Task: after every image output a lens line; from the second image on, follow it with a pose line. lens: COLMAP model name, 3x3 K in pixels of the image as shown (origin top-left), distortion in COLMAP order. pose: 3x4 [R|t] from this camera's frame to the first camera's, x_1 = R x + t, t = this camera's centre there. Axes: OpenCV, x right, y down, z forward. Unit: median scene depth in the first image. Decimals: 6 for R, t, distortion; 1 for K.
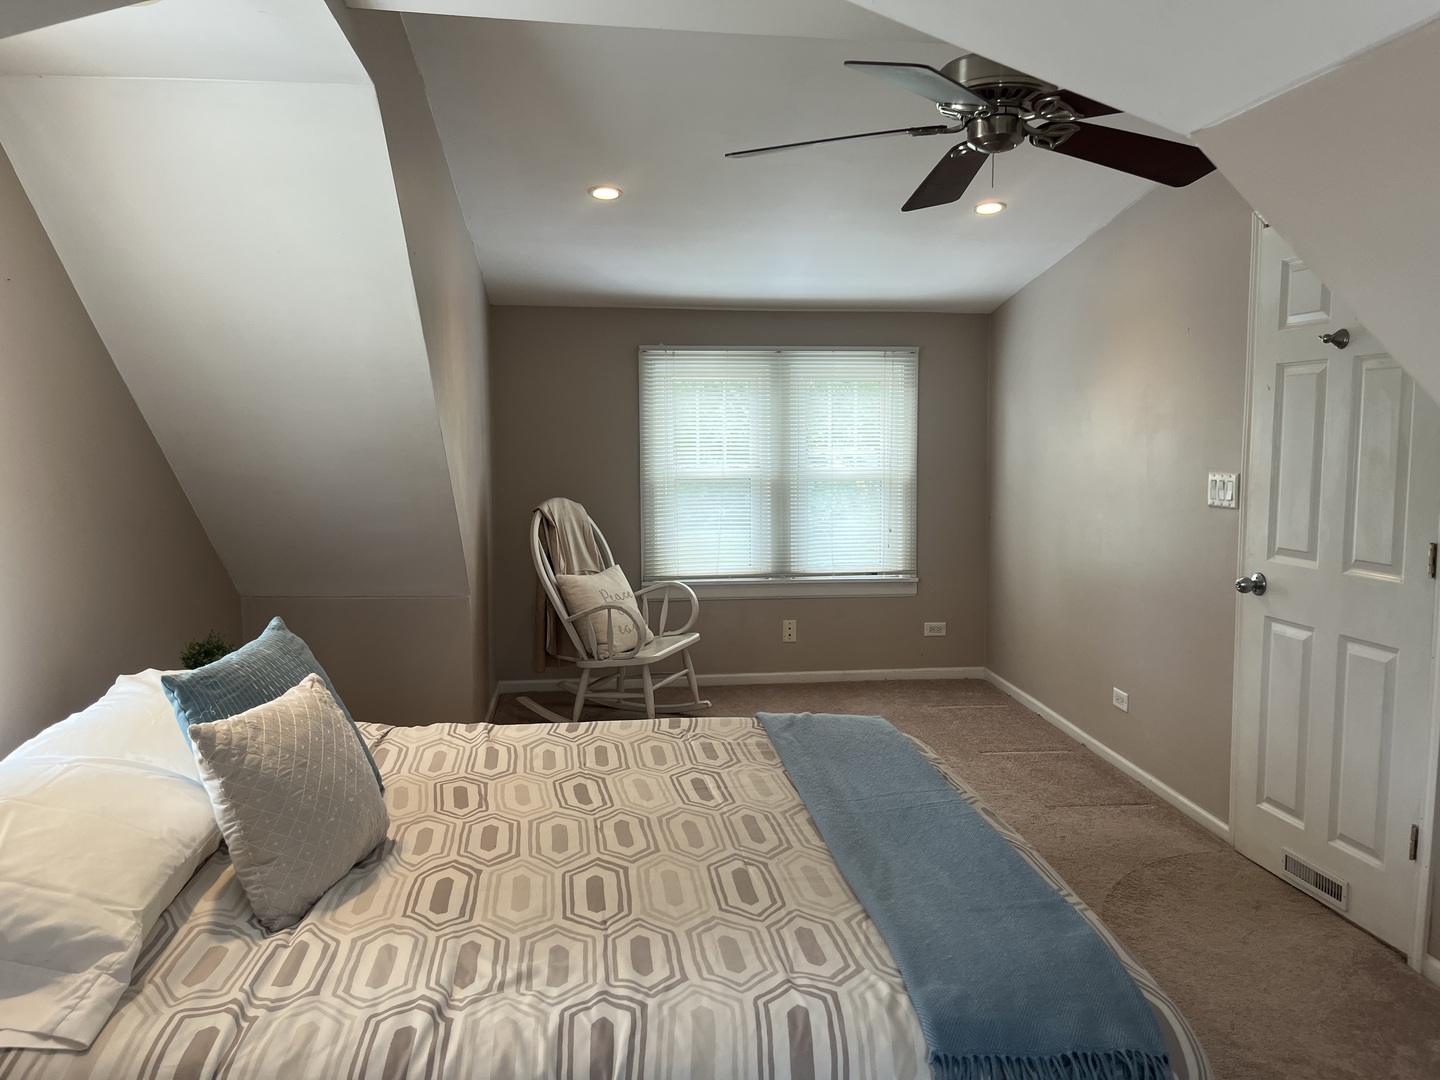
lens RADIAL K [[1079.0, 0, 714.7], [0, 1079.0, 533.6], [0, 0, 1]] dist [0.065986, -0.105605]
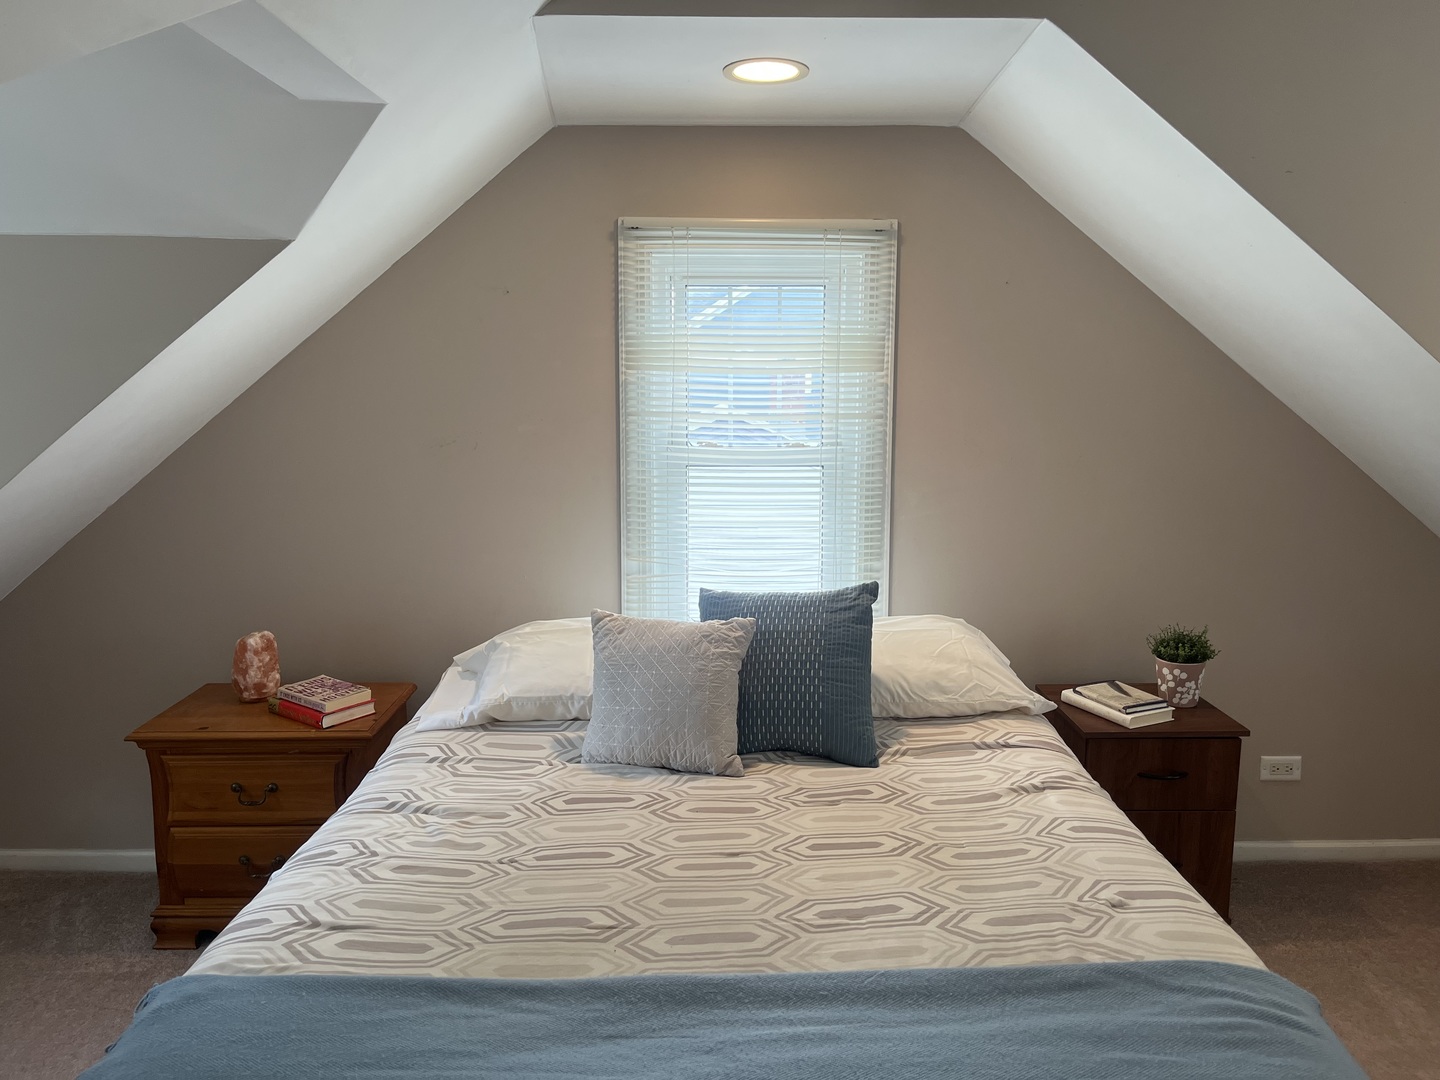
lens RADIAL K [[1079.0, 0, 714.7], [0, 1079.0, 533.6], [0, 0, 1]] dist [0.065986, -0.105605]
pose [[-0.127255, 0.108638, -0.985903, 0.727693], [-0.097404, 0.987810, 0.121420, -0.089768], [0.987076, 0.111483, -0.115122, 1.046370]]
